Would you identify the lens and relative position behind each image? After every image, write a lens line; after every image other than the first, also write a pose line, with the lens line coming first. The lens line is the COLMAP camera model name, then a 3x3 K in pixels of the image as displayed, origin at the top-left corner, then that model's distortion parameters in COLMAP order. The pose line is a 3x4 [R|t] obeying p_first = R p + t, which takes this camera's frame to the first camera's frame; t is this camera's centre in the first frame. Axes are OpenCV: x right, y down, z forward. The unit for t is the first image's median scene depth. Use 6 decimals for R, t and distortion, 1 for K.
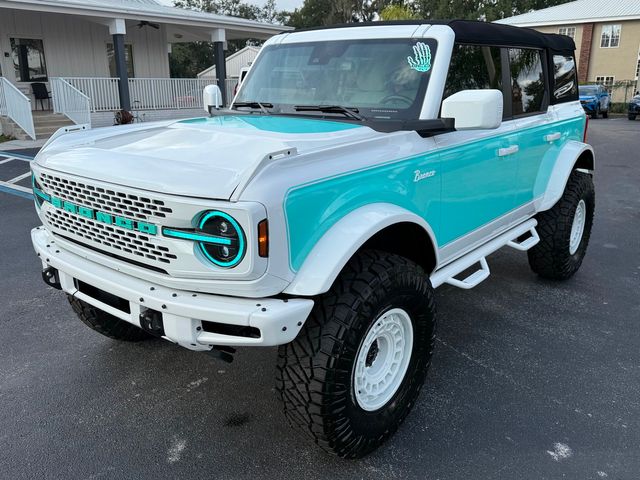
lens RADIAL K [[546.0, 0, 317.5], [0, 546.0, 249.4], [0, 0, 1]] dist [0.103612, -0.168791]
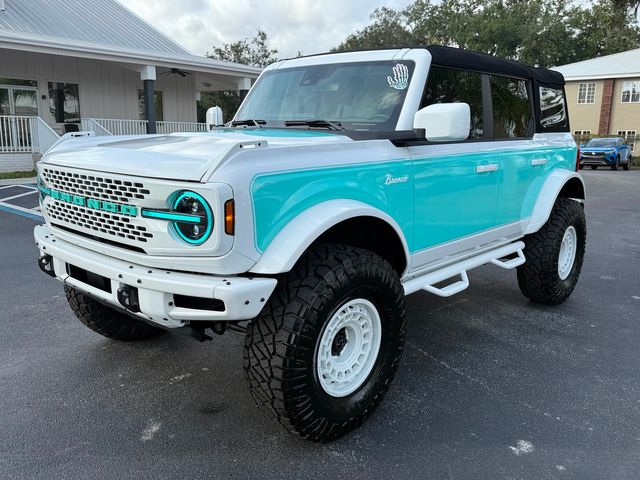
lens RADIAL K [[546.0, 0, 317.5], [0, 546.0, 249.4], [0, 0, 1]] dist [0.103612, -0.168791]
pose [[0.998820, 0.026684, -0.040584, 0.090416], [-0.030106, 0.995823, -0.086198, 0.098310], [0.038114, 0.087318, 0.995451, -0.058291]]
